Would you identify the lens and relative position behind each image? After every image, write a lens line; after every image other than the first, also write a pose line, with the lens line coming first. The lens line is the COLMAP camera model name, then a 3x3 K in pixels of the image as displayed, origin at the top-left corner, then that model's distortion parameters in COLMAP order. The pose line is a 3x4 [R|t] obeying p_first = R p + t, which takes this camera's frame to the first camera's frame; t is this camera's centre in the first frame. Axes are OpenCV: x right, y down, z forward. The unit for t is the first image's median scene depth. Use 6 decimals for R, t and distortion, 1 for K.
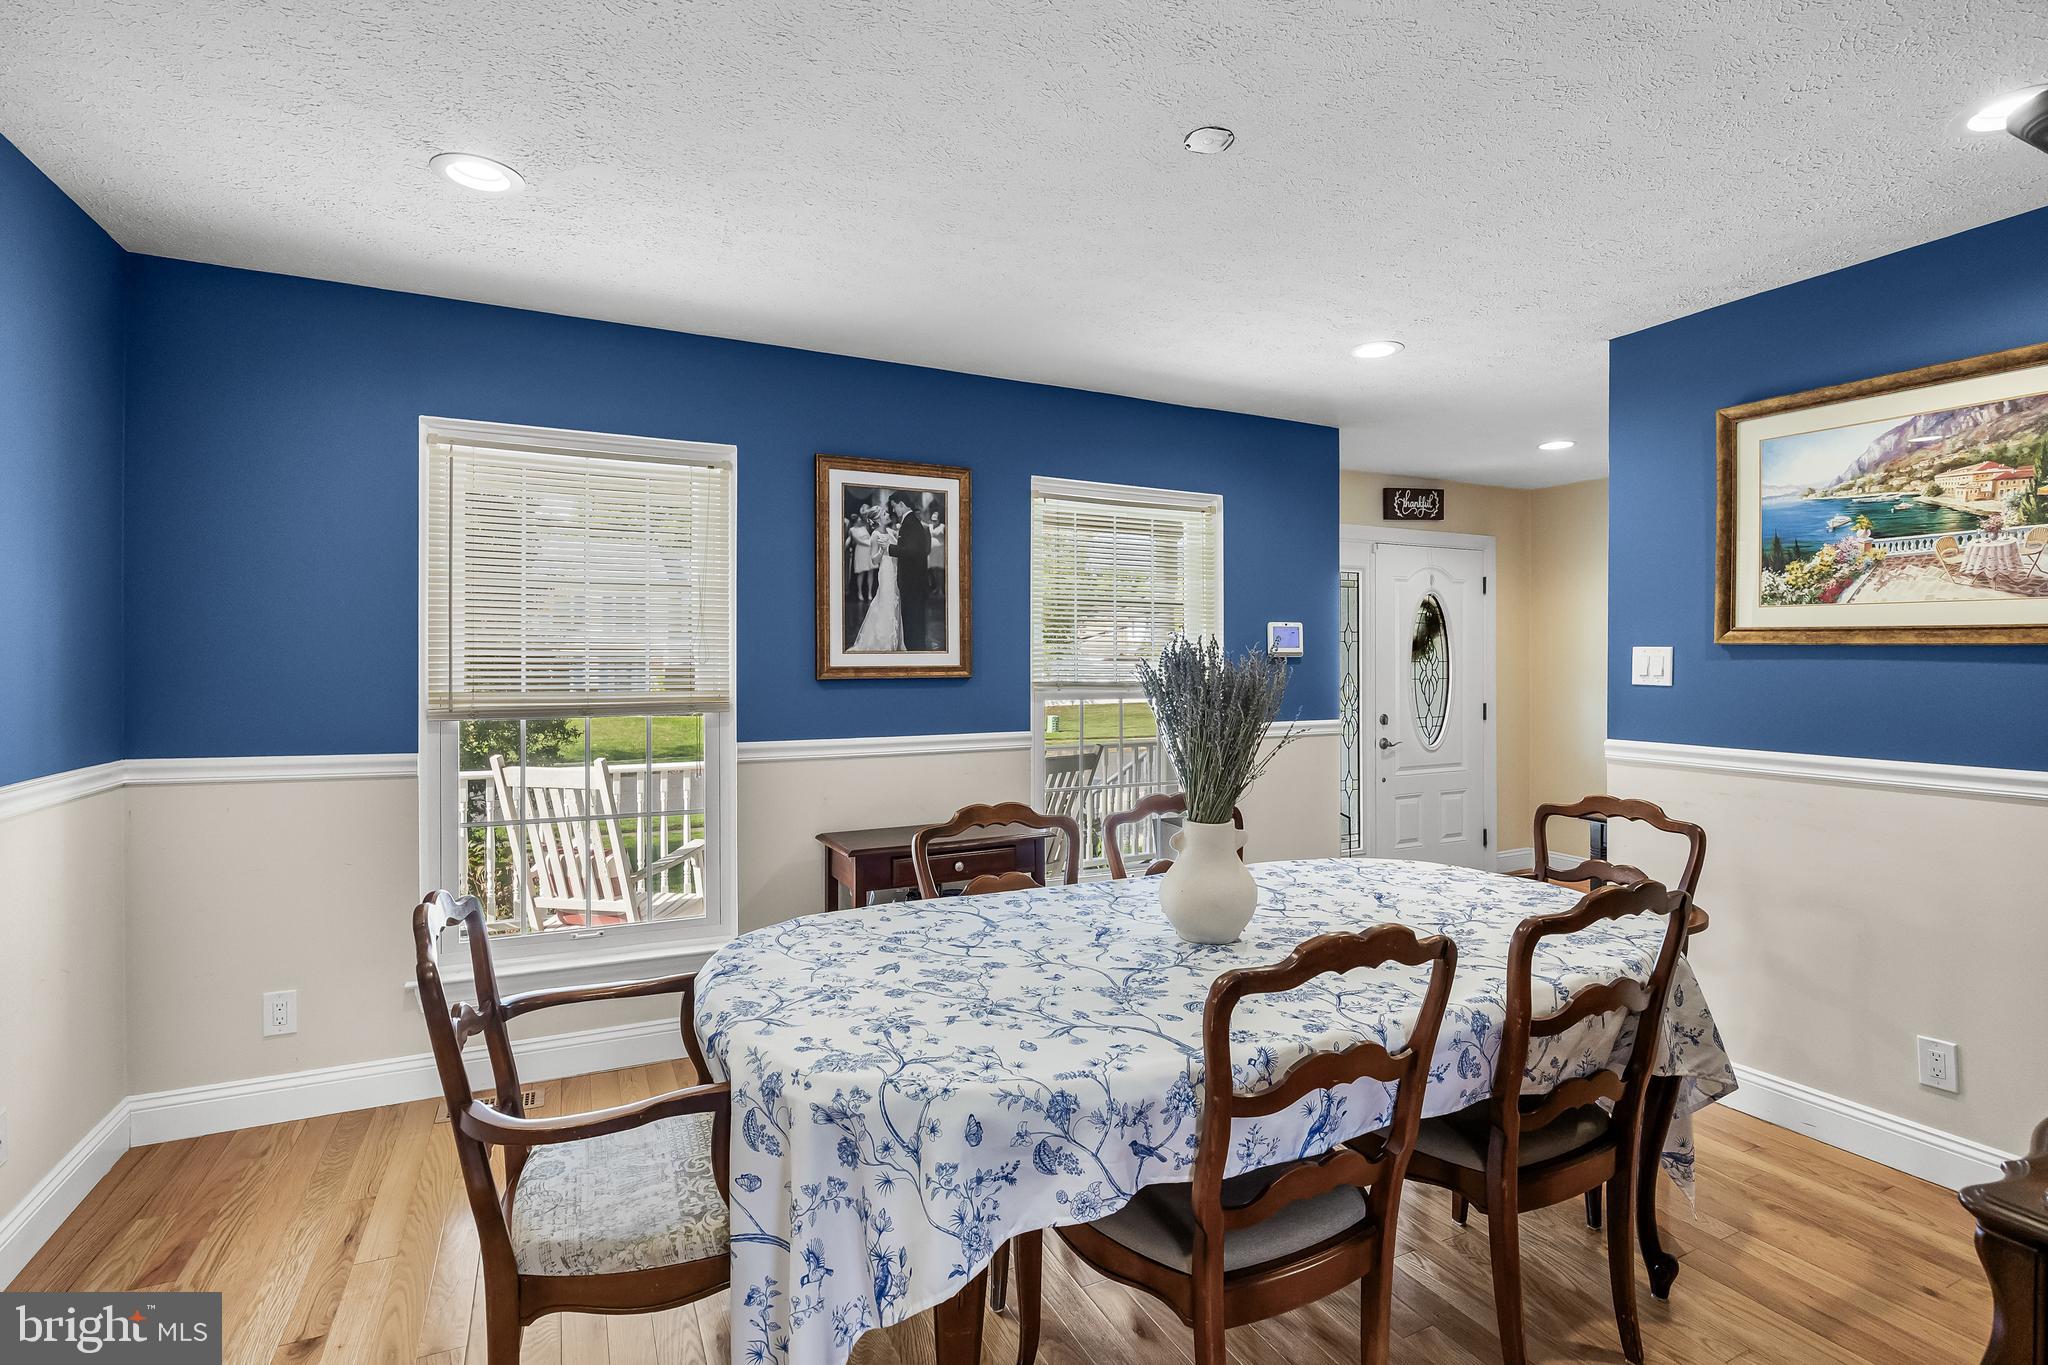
lens RADIAL K [[939.4, 0, 1031.6], [0, 939.4, 675.3], [0, 0, 1]] dist [-0.008685, -0.000661]
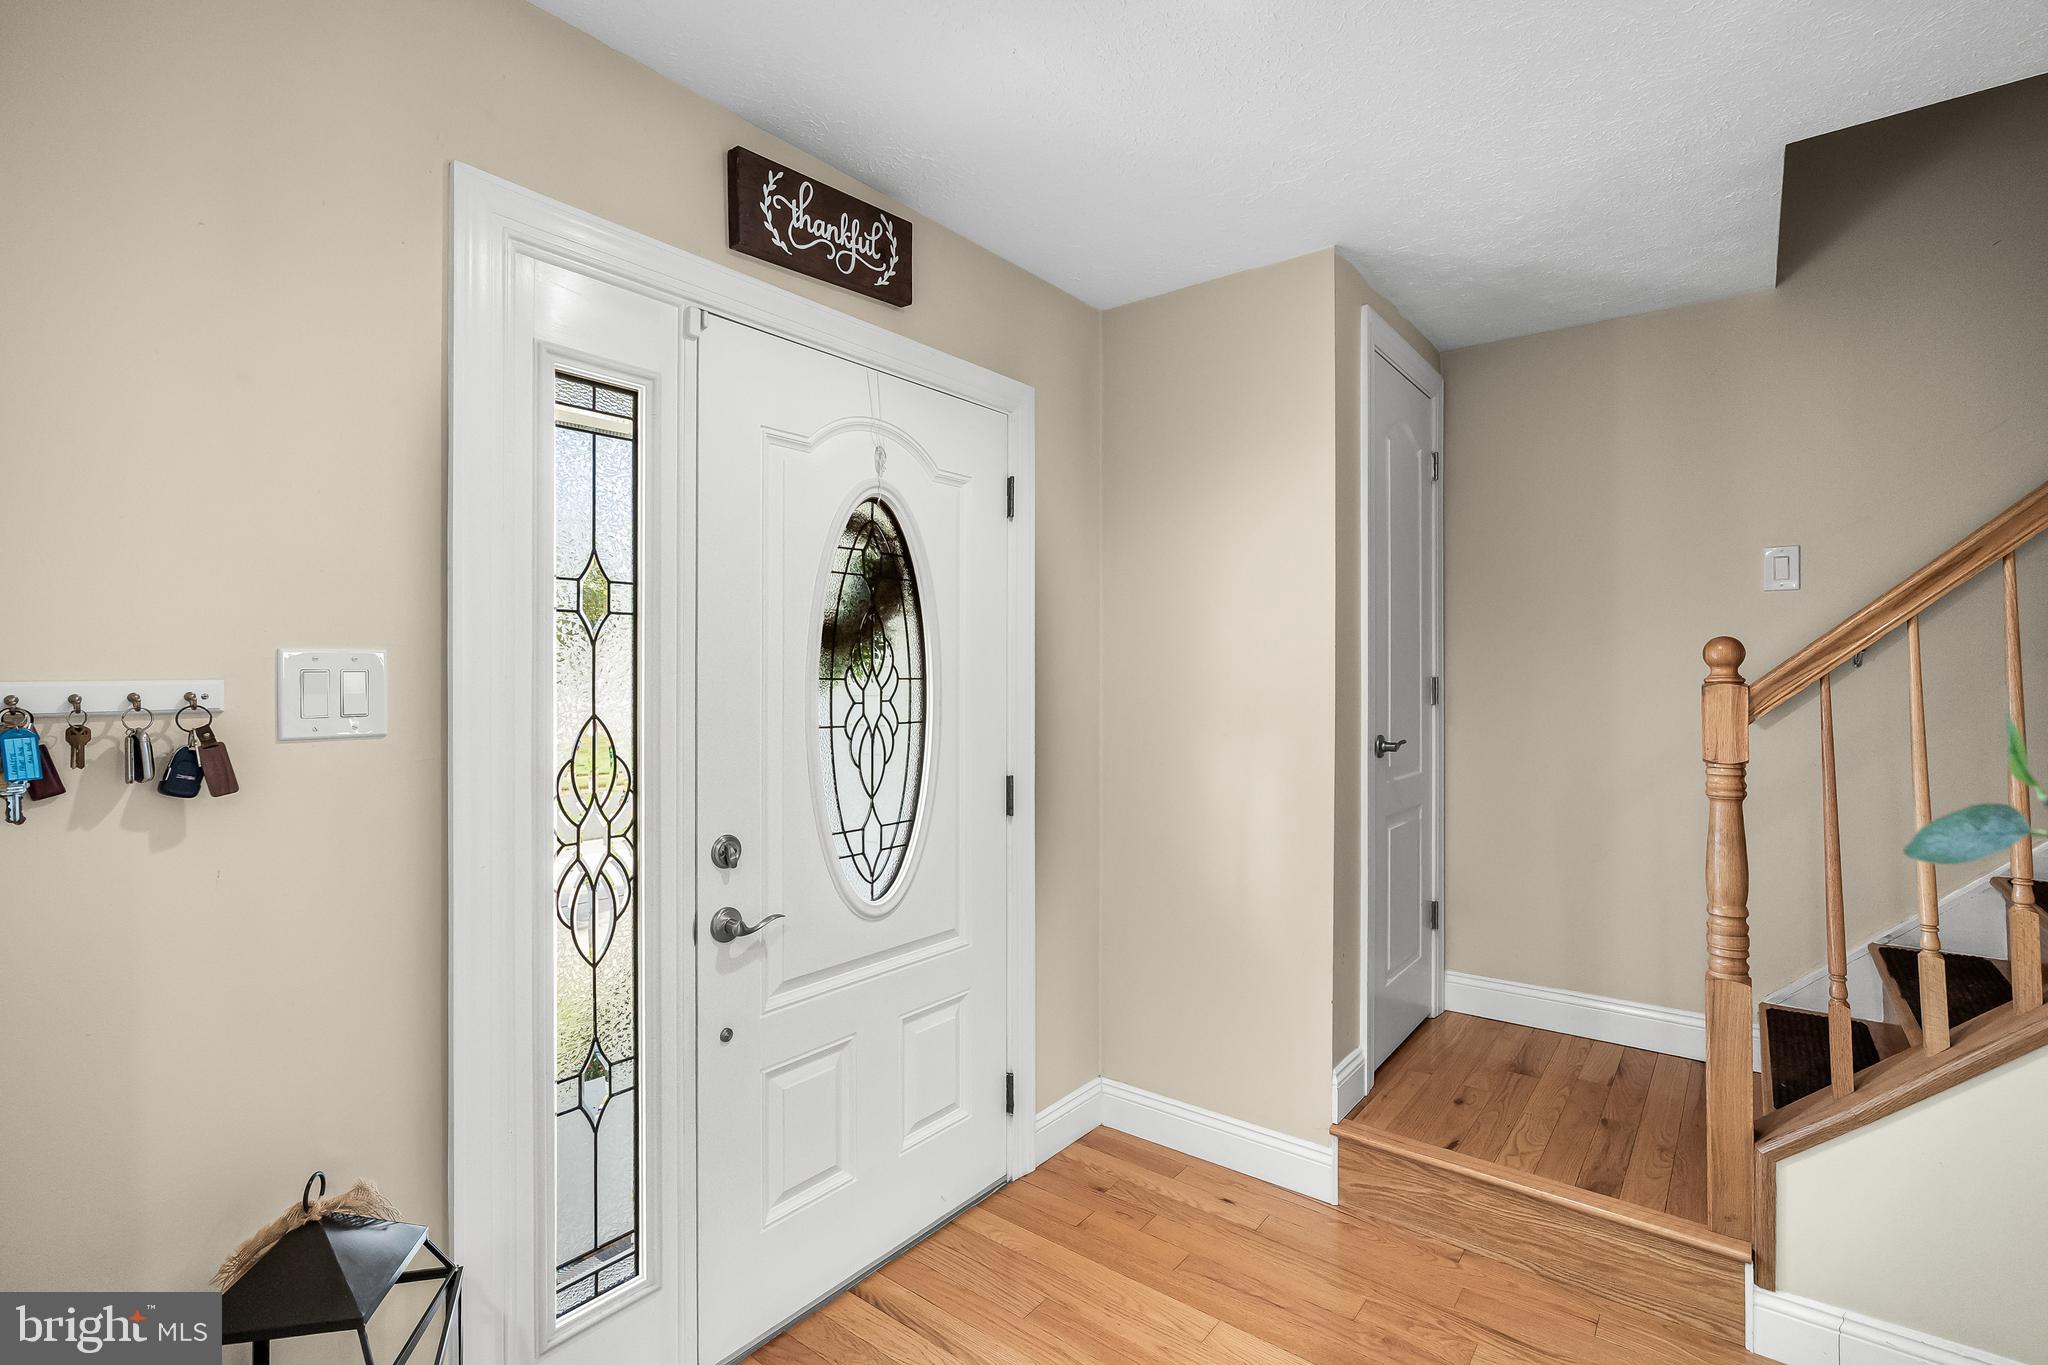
lens RADIAL K [[939.4, 0, 1022.5], [0, 939.4, 680.2], [0, 0, 1]] dist [-0.008685, -0.000661]
pose [[0.904770, 0.012665, 0.425713, 0.323082], [-0.007674, 0.999880, -0.013437, -0.010066], [-0.425832, 0.008890, 0.904759, 0.644320]]
